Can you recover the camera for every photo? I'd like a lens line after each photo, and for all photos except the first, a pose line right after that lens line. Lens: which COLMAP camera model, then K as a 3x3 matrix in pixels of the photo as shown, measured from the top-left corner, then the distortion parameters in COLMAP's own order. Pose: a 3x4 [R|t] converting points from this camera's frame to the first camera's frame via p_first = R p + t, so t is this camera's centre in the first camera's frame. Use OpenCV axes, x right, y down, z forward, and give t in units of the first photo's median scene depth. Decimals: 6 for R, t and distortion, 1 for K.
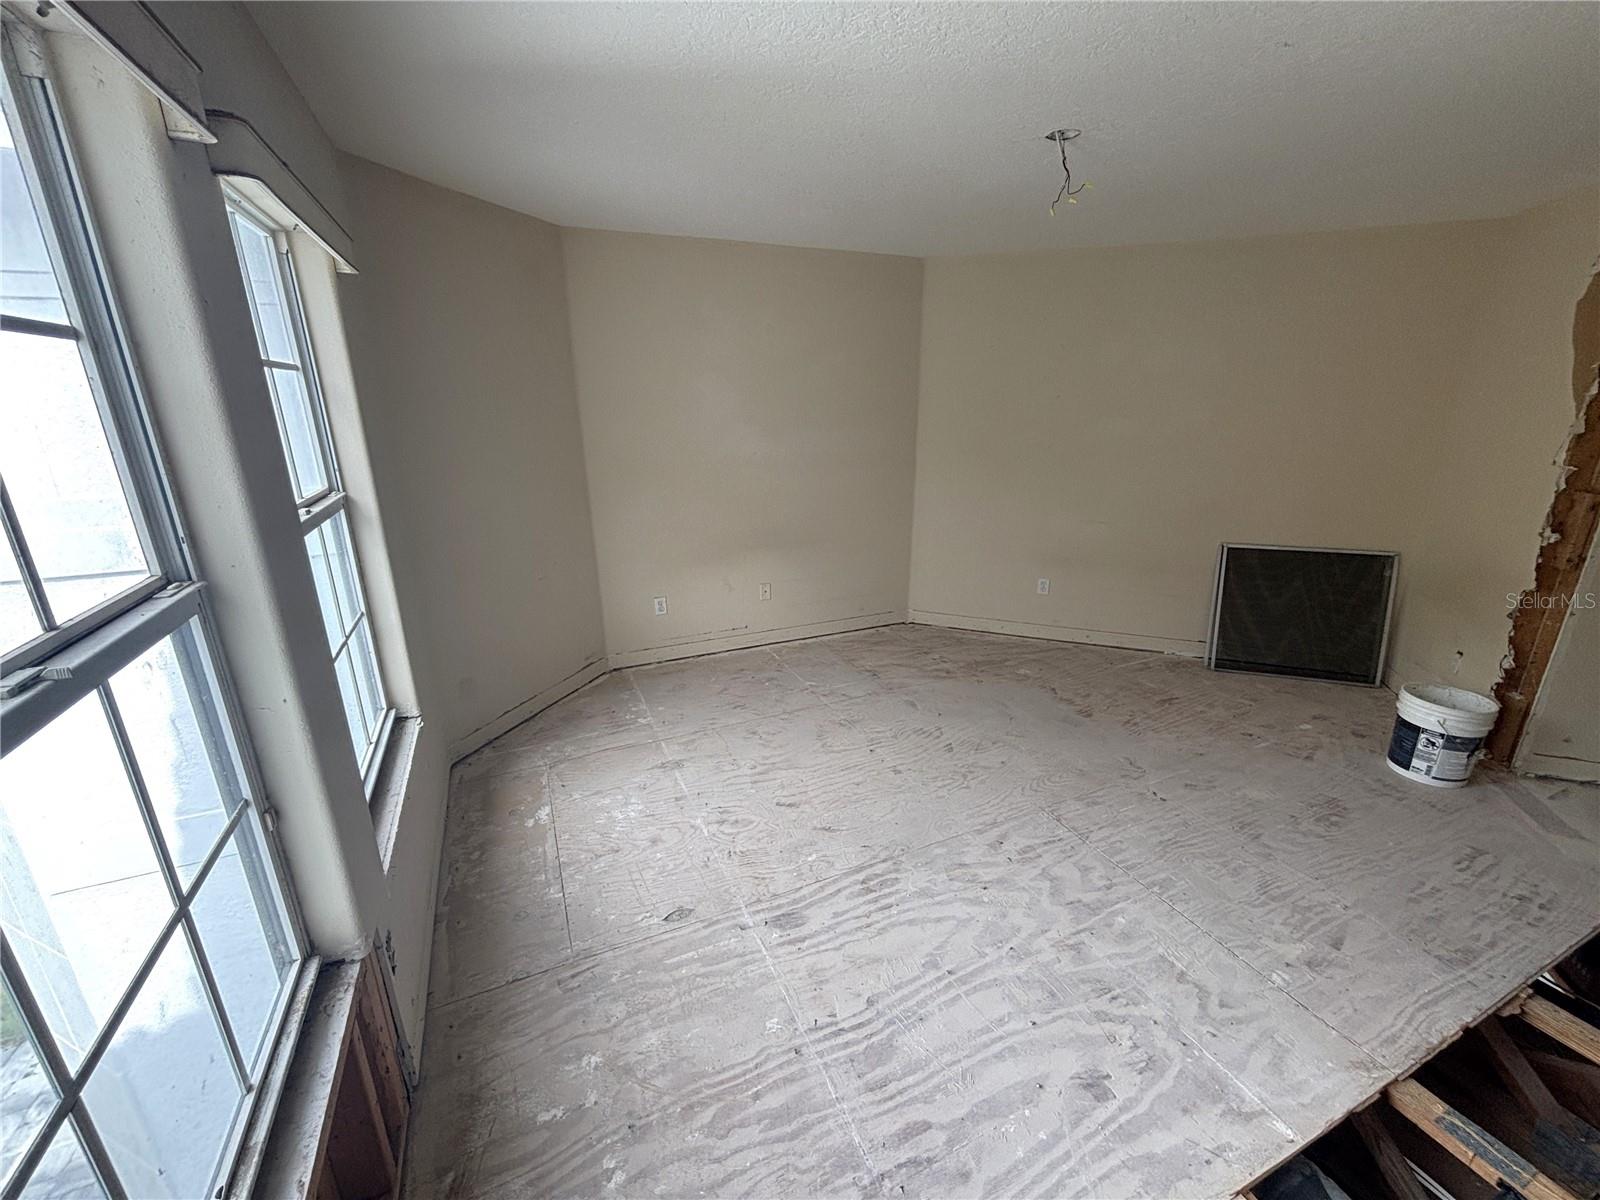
lens RADIAL K [[650.7, 0, 800.0], [0, 650.7, 593.4], [0, 0, 1]] dist [0.000786, 0.000517]
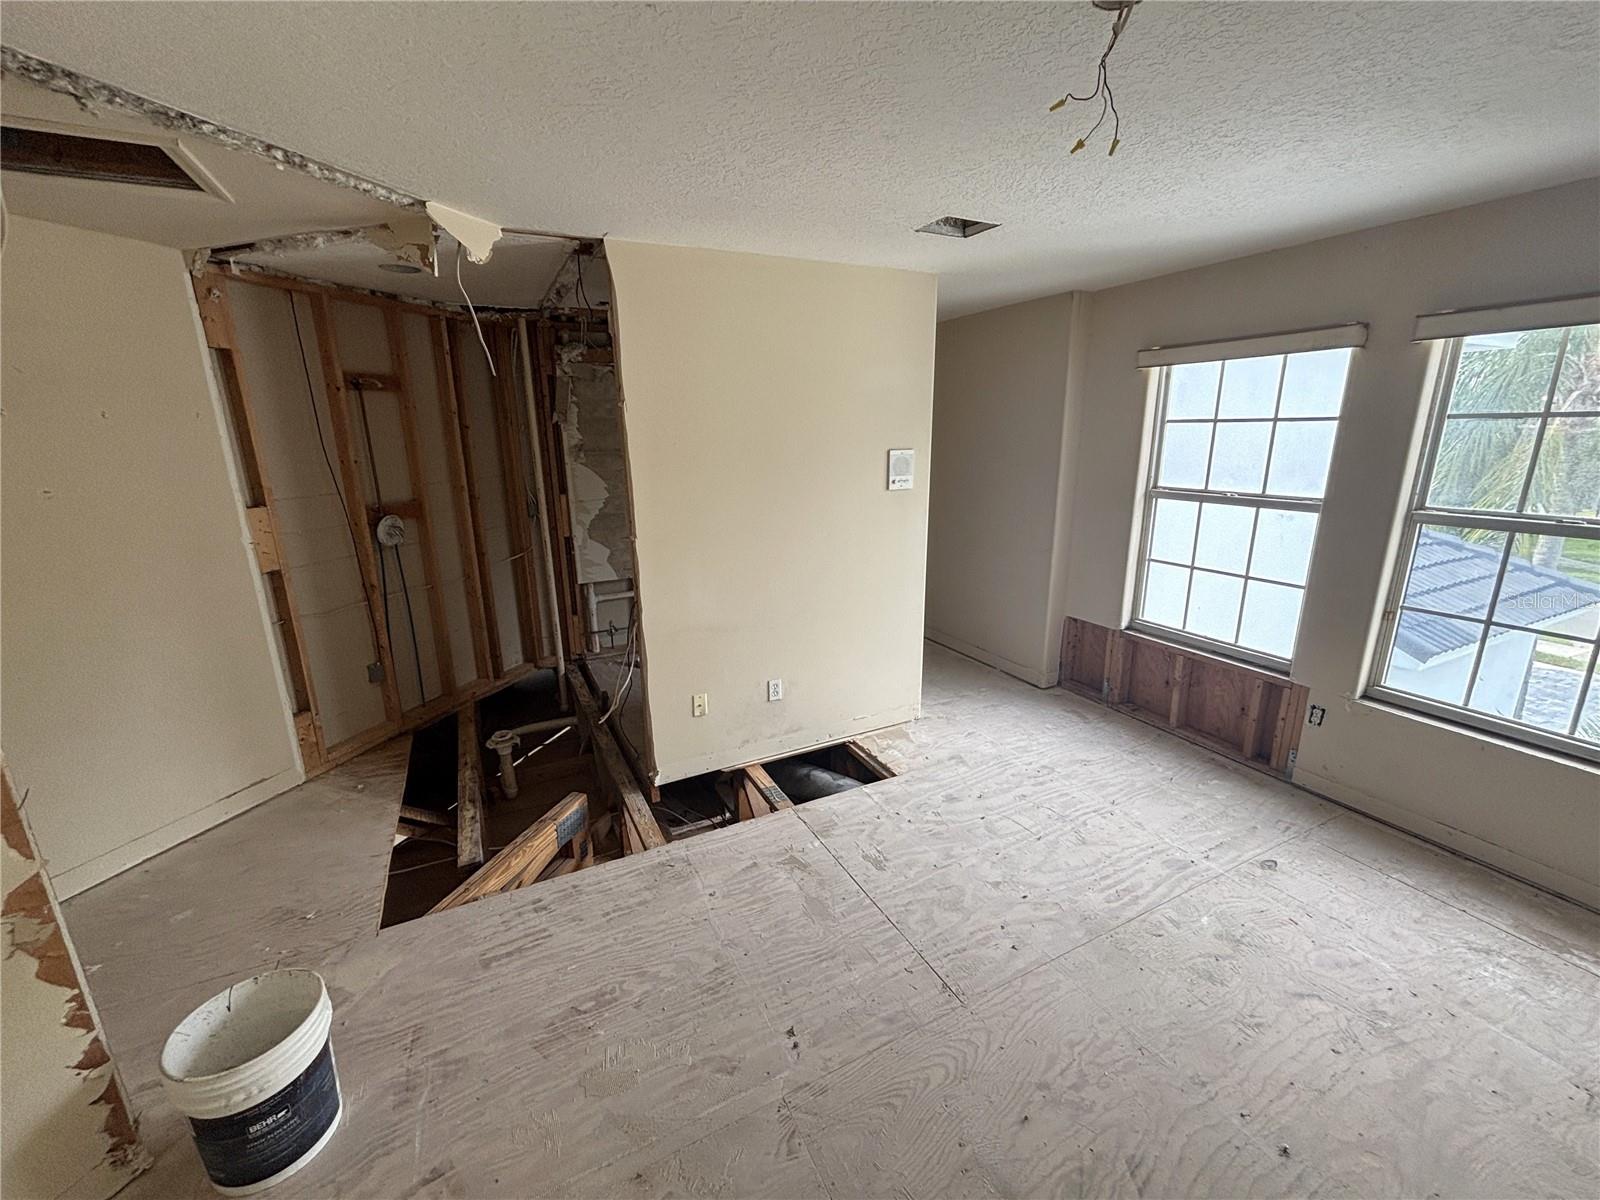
lens RADIAL K [[650.7, 0, 797.7], [0, 650.7, 599.9], [0, 0, 1]] dist [0.000786, 0.000517]
pose [[-0.998930, 0.030885, -0.034413, 0.722189], [0.007996, 0.848393, 0.529306, -0.575508], [0.045544, 0.528465, -0.847733, 1.738637]]
